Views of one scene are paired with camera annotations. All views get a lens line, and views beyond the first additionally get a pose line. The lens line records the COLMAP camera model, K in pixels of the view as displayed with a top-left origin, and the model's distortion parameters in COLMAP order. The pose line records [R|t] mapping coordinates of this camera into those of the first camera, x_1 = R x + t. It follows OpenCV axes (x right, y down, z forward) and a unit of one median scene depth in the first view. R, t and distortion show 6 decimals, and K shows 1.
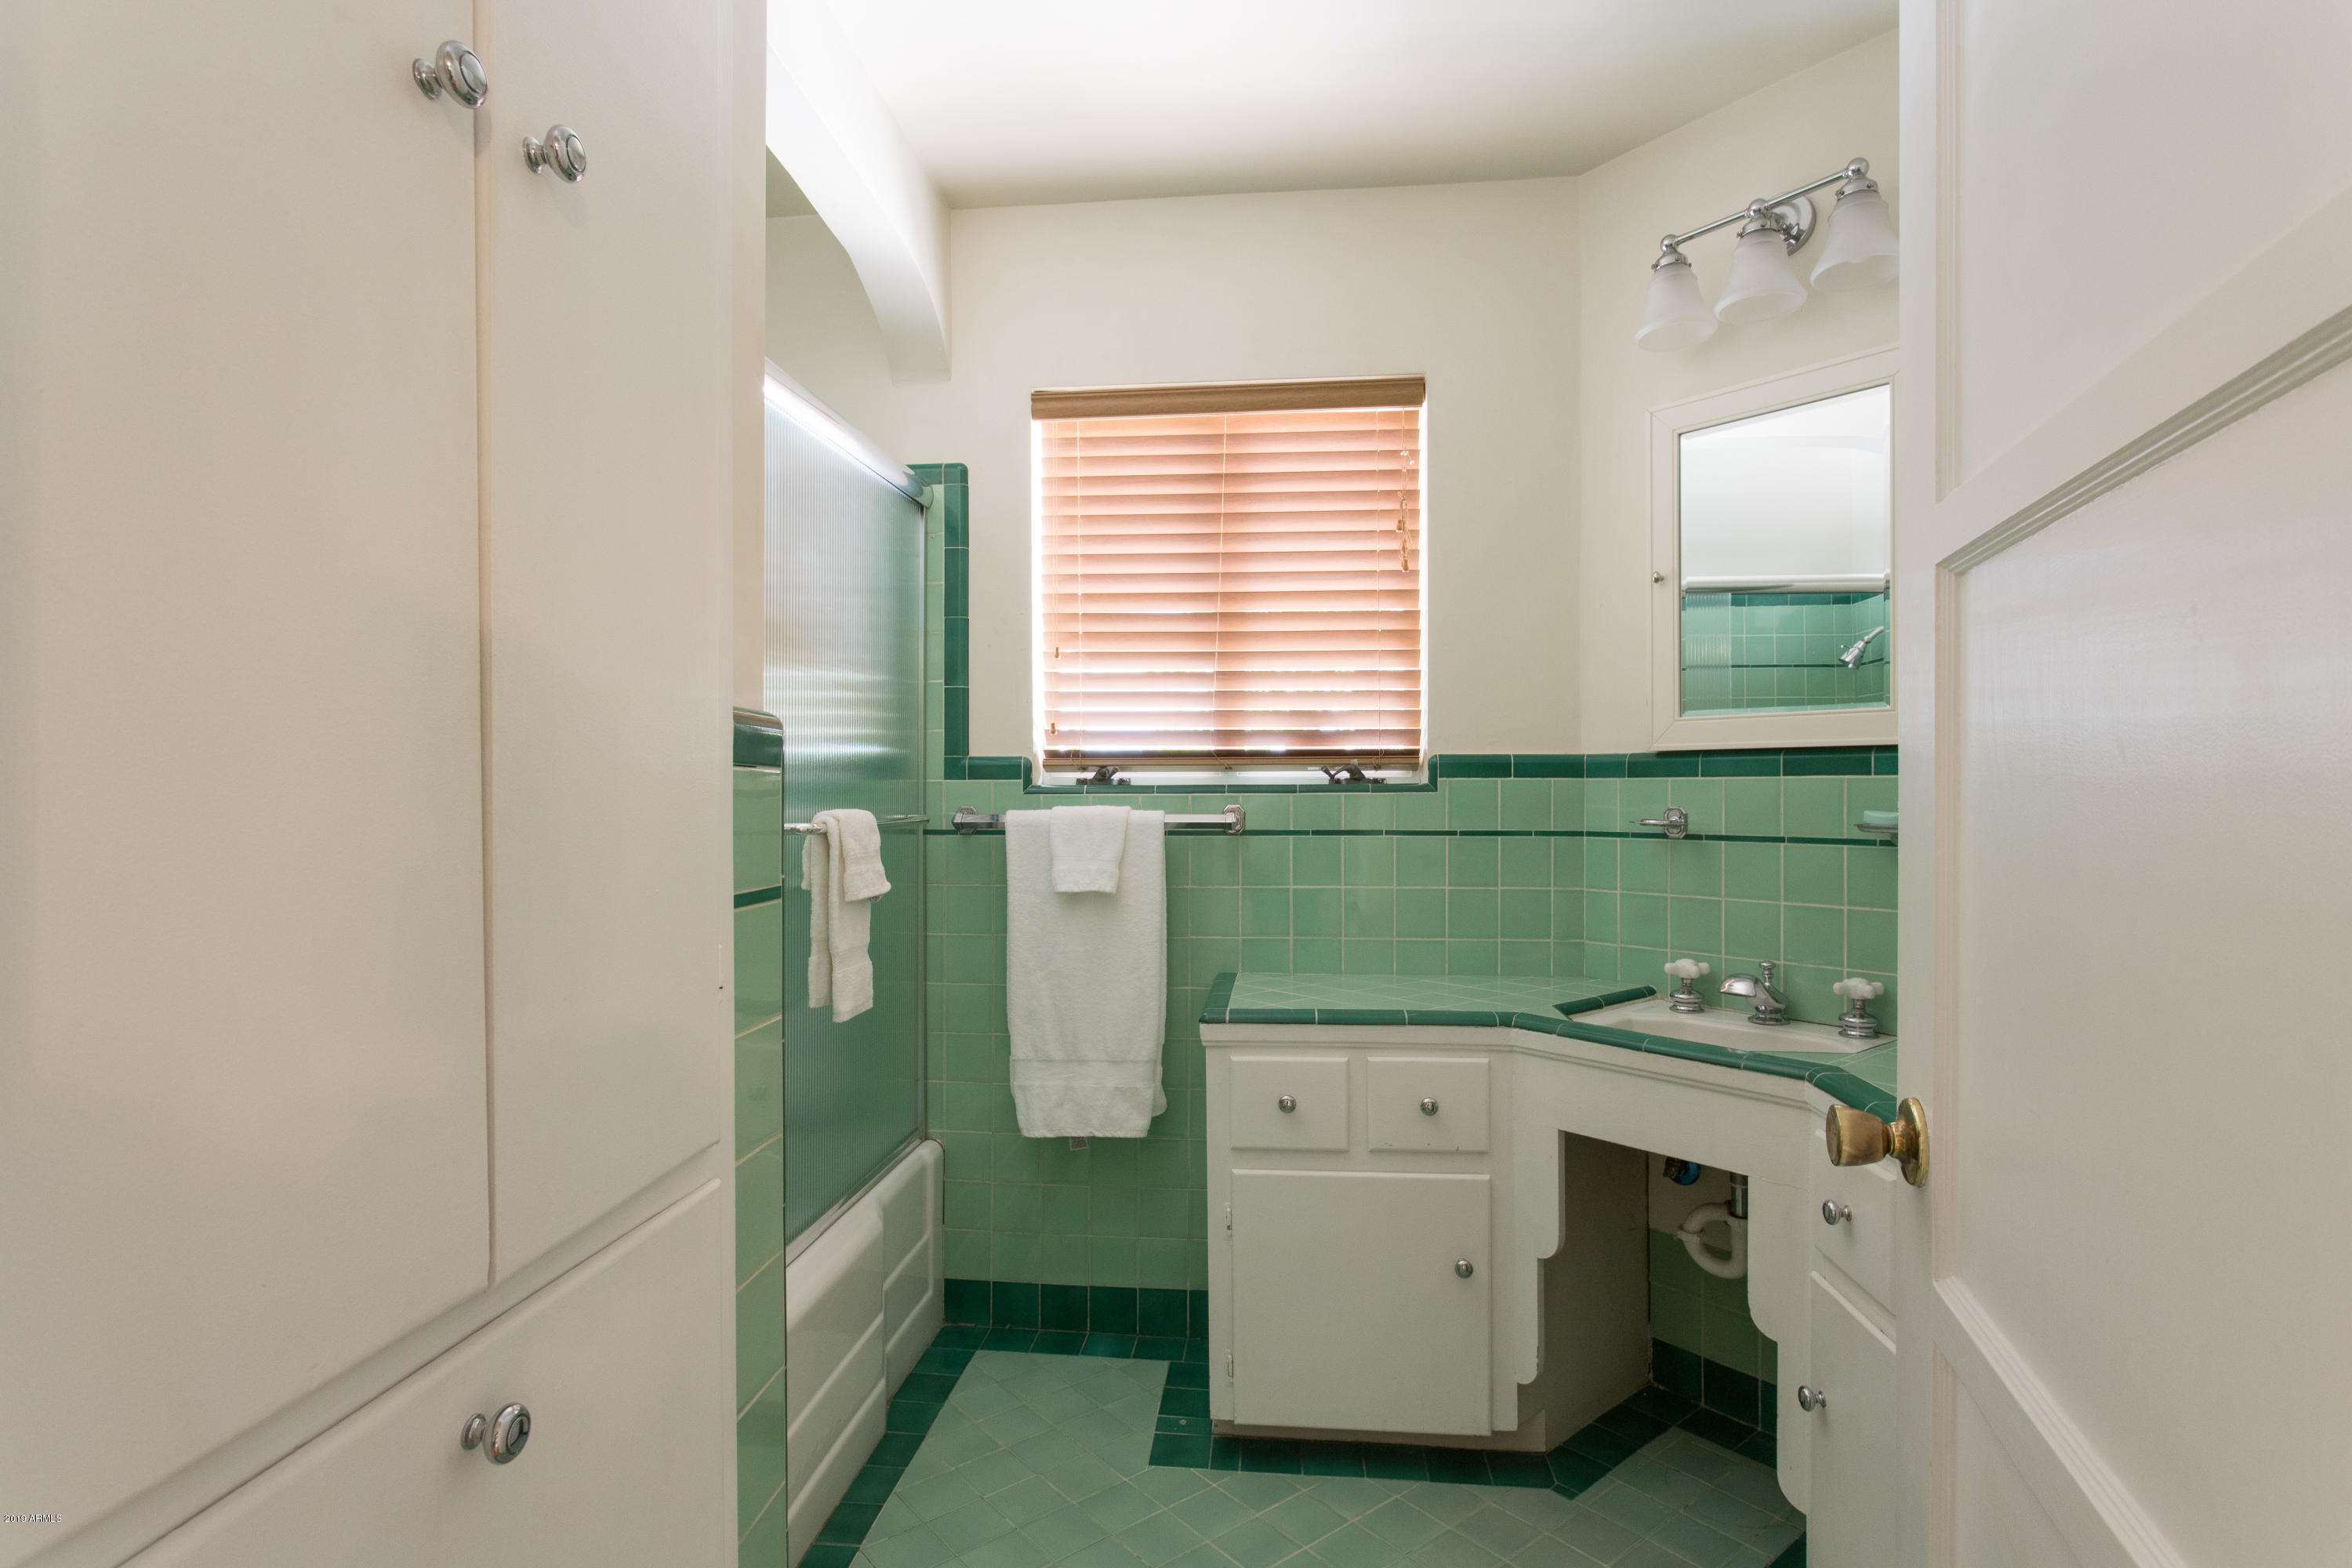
lens RADIAL K [[1194.6, 0, 1170.4], [0, 1194.6, 787.7], [0, 0, 1]] dist [-0.061860, 0.022124]
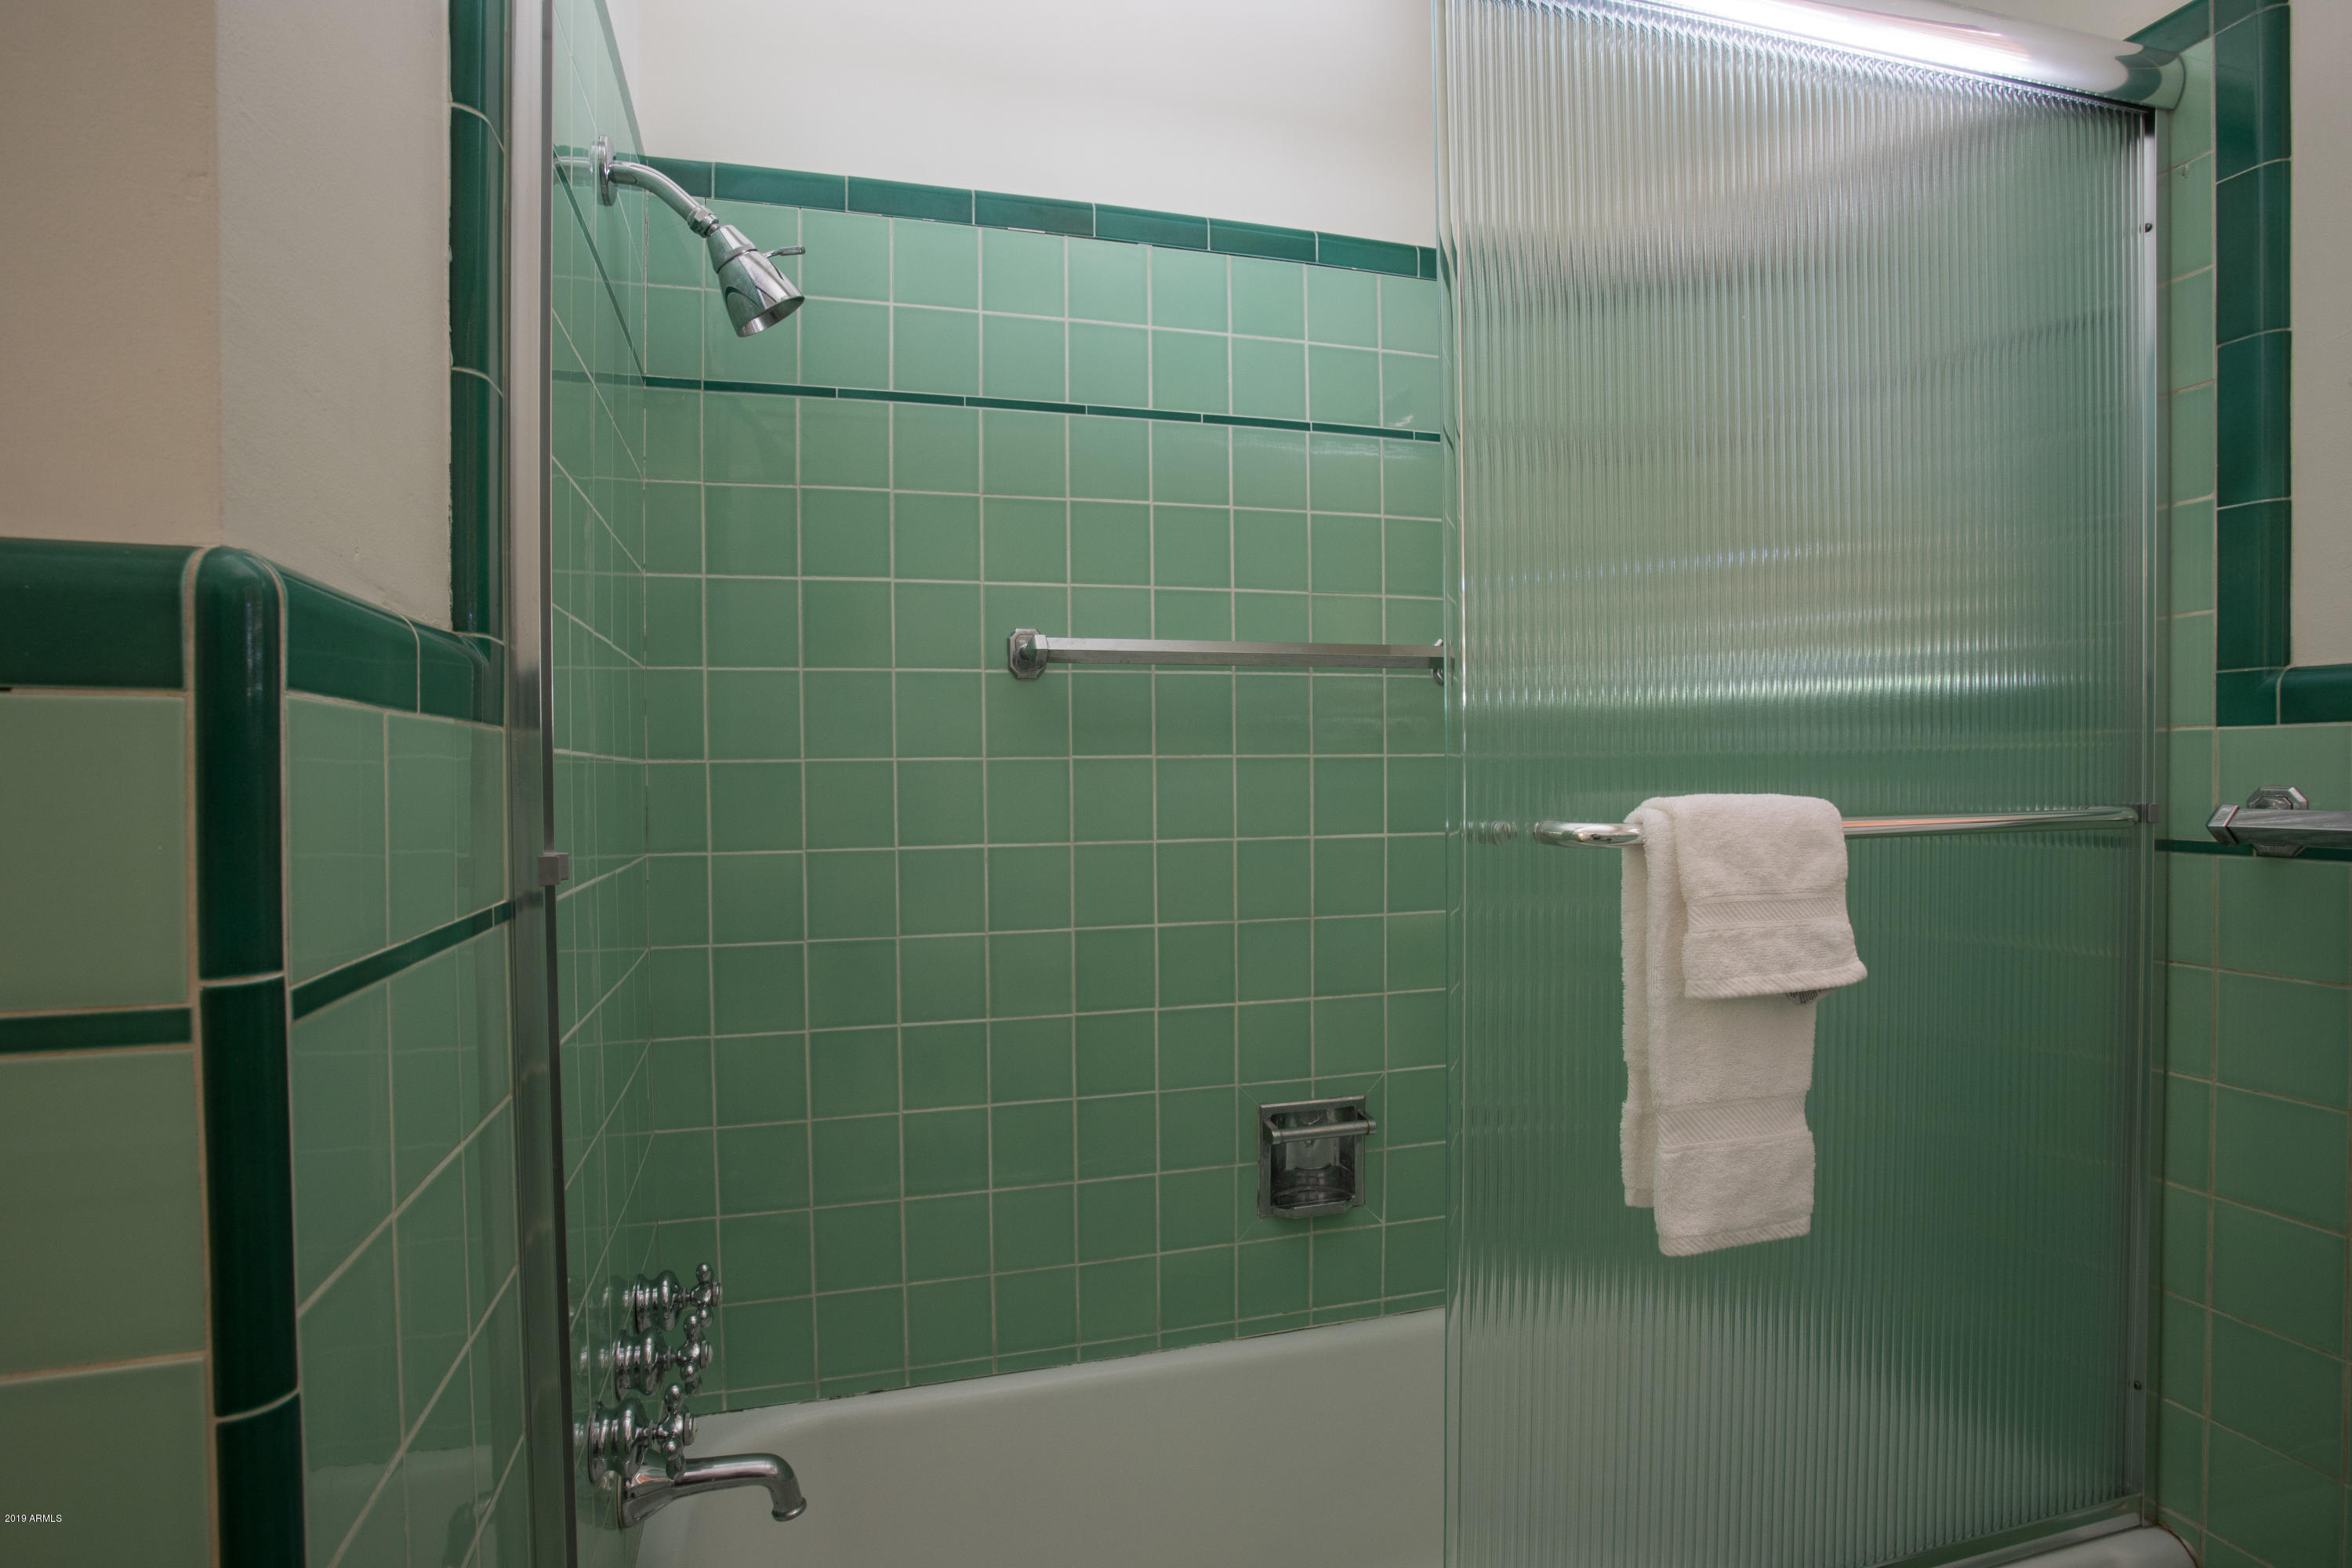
lens RADIAL K [[1194.6, 0, 1172.1], [0, 1194.6, 798.7], [0, 0, 1]] dist [-0.061860, 0.022124]
pose [[0.375980, 0.014388, -0.926516, 0.059927], [0.013857, 0.999680, 0.021147, 0.006398], [0.926524, -0.020790, 0.375660, 0.553398]]
